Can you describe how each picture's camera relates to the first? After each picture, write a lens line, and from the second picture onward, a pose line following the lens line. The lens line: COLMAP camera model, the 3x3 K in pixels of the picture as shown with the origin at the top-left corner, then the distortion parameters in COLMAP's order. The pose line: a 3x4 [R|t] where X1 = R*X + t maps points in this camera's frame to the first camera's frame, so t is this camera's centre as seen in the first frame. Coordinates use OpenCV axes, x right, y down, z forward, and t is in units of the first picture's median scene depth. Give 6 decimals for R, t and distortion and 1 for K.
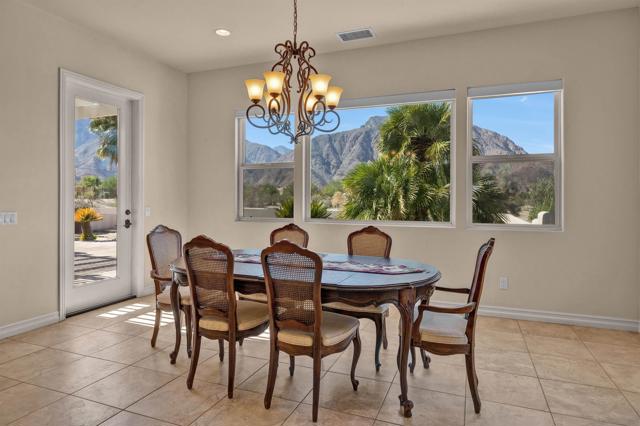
lens RADIAL K [[382.5, 0, 318.5], [0, 382.5, 200.5], [0, 0, 1]] dist [0.023039, 0.001148]
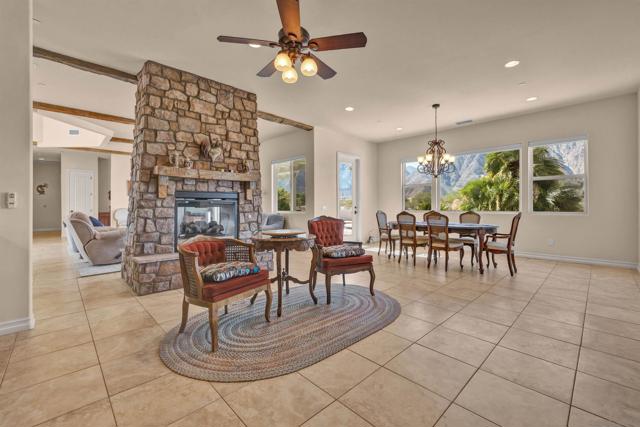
lens RADIAL K [[272.0, 0, 318.2], [0, 272.0, 206.9], [0, 0, 1]] dist [0.000014, -0.000396]
pose [[0.912490, -0.003355, -0.409086, -0.022998], [0.003137, 0.999994, -0.001205, 0.028719], [0.409087, -0.000184, 0.912495, -0.629950]]
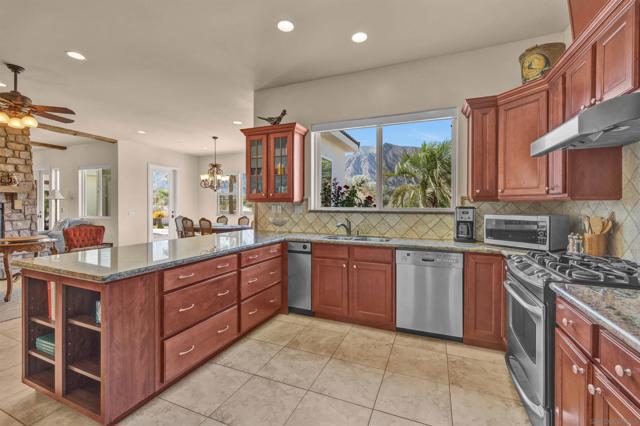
lens RADIAL K [[272.0, 0, 320.8], [0, 272.0, 207.4], [0, 0, 1]] dist [0.000014, -0.000396]
pose [[0.999955, -0.000200, -0.009457, 0.565514], [0.000247, 0.999987, 0.005006, -0.011848], [0.009456, -0.005008, 0.999943, -0.903354]]
